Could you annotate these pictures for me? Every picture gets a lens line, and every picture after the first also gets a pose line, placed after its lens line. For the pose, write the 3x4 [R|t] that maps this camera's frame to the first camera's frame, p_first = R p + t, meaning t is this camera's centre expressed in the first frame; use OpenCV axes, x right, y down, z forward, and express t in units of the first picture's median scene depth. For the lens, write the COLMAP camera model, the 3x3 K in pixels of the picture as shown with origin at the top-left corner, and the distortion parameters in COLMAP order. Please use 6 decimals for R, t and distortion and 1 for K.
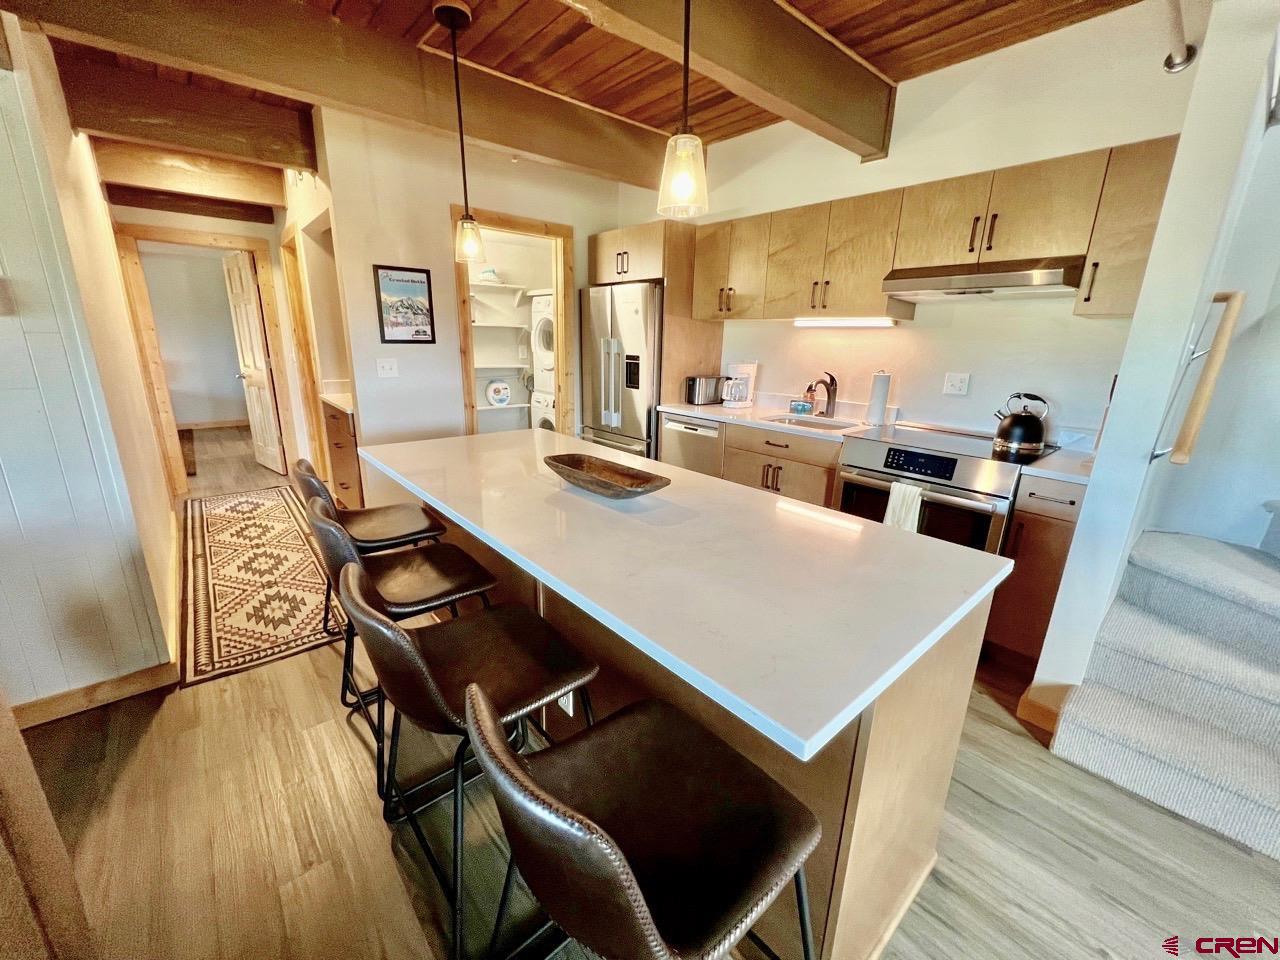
lens RADIAL K [[515.2, 0, 638.0], [0, 515.2, 478.5], [0, 0, 1]] dist [-0.000145, 0.000508]
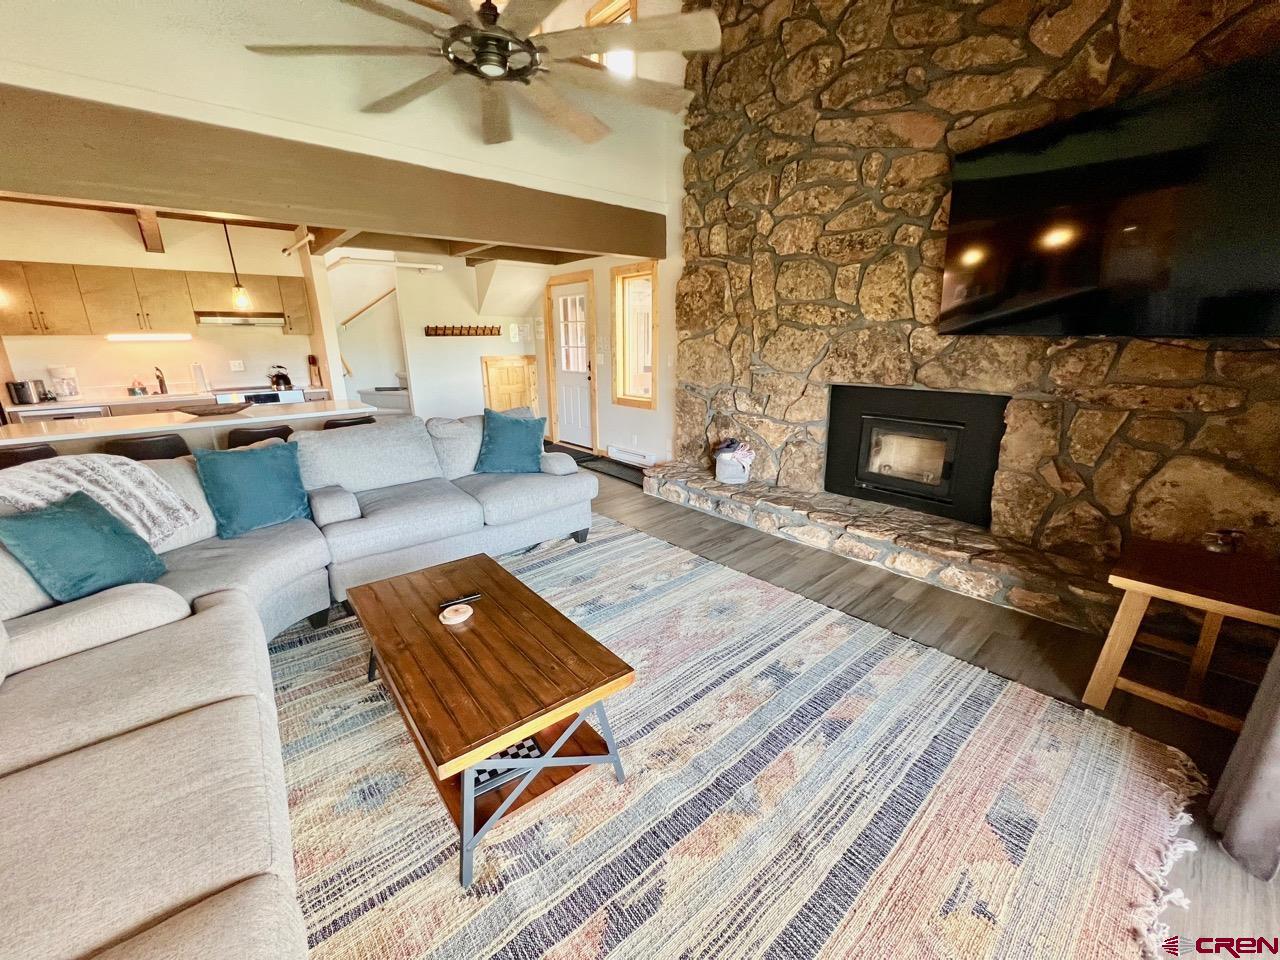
lens RADIAL K [[512.4, 0, 638.0], [0, 512.4, 479.0], [0, 0, 1]] dist [-0.001067, 0.000010]
pose [[0.007728, -0.290149, 0.956950, -1.390599], [0.273147, 0.921197, 0.277103, 0.100395], [-0.961941, 0.259247, 0.086373, -0.576967]]
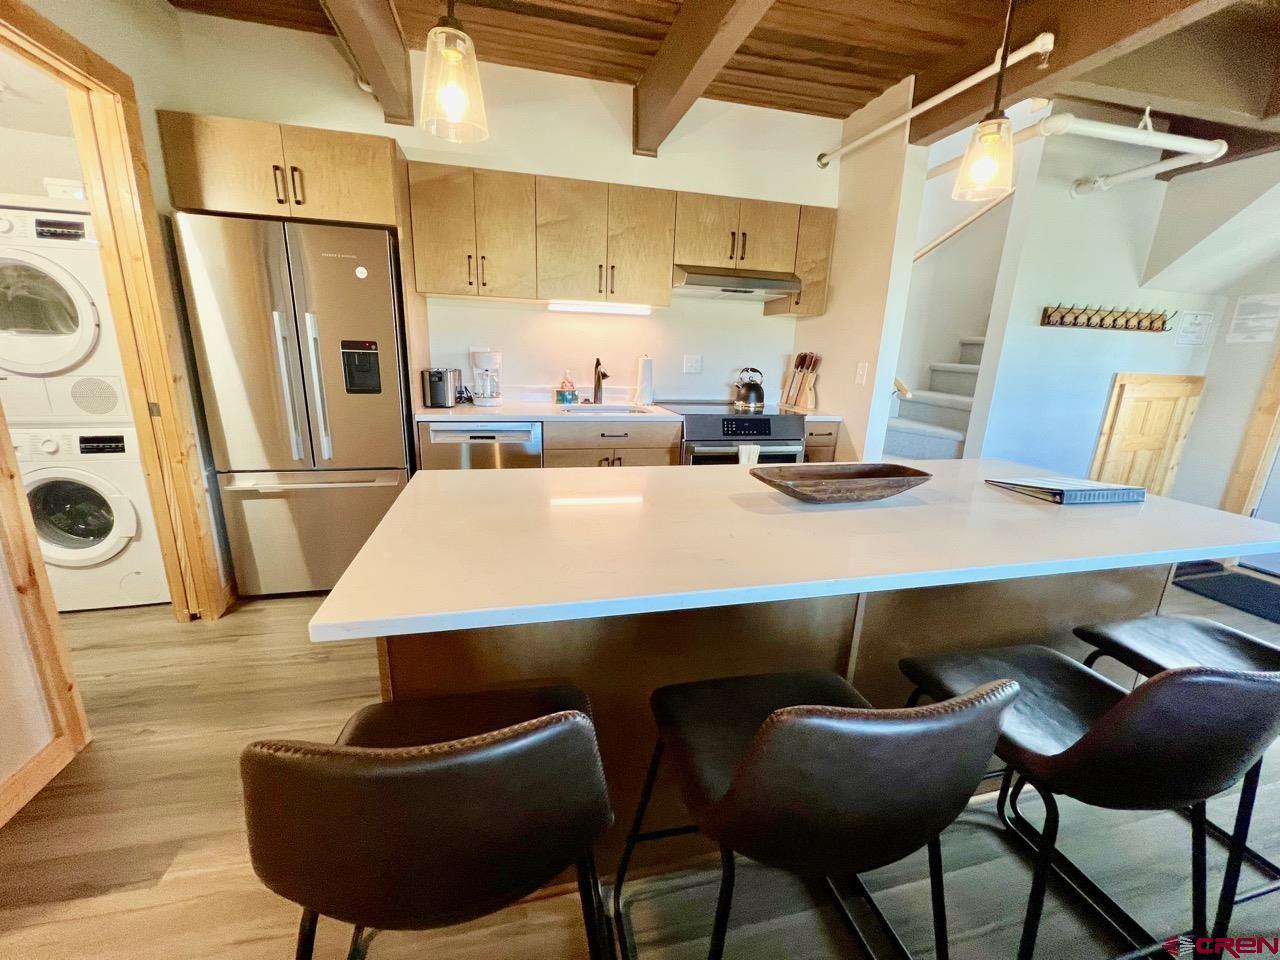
lens RADIAL K [[515.2, 0, 642.4], [0, 515.2, 480.5], [0, 0, 1]] dist [-0.000145, 0.000508]
pose [[0.457173, -0.231849, 0.858626, -0.539932], [0.212058, 0.965996, 0.147931, -0.114543], [-0.863727, 0.114448, 0.490793, 0.495720]]
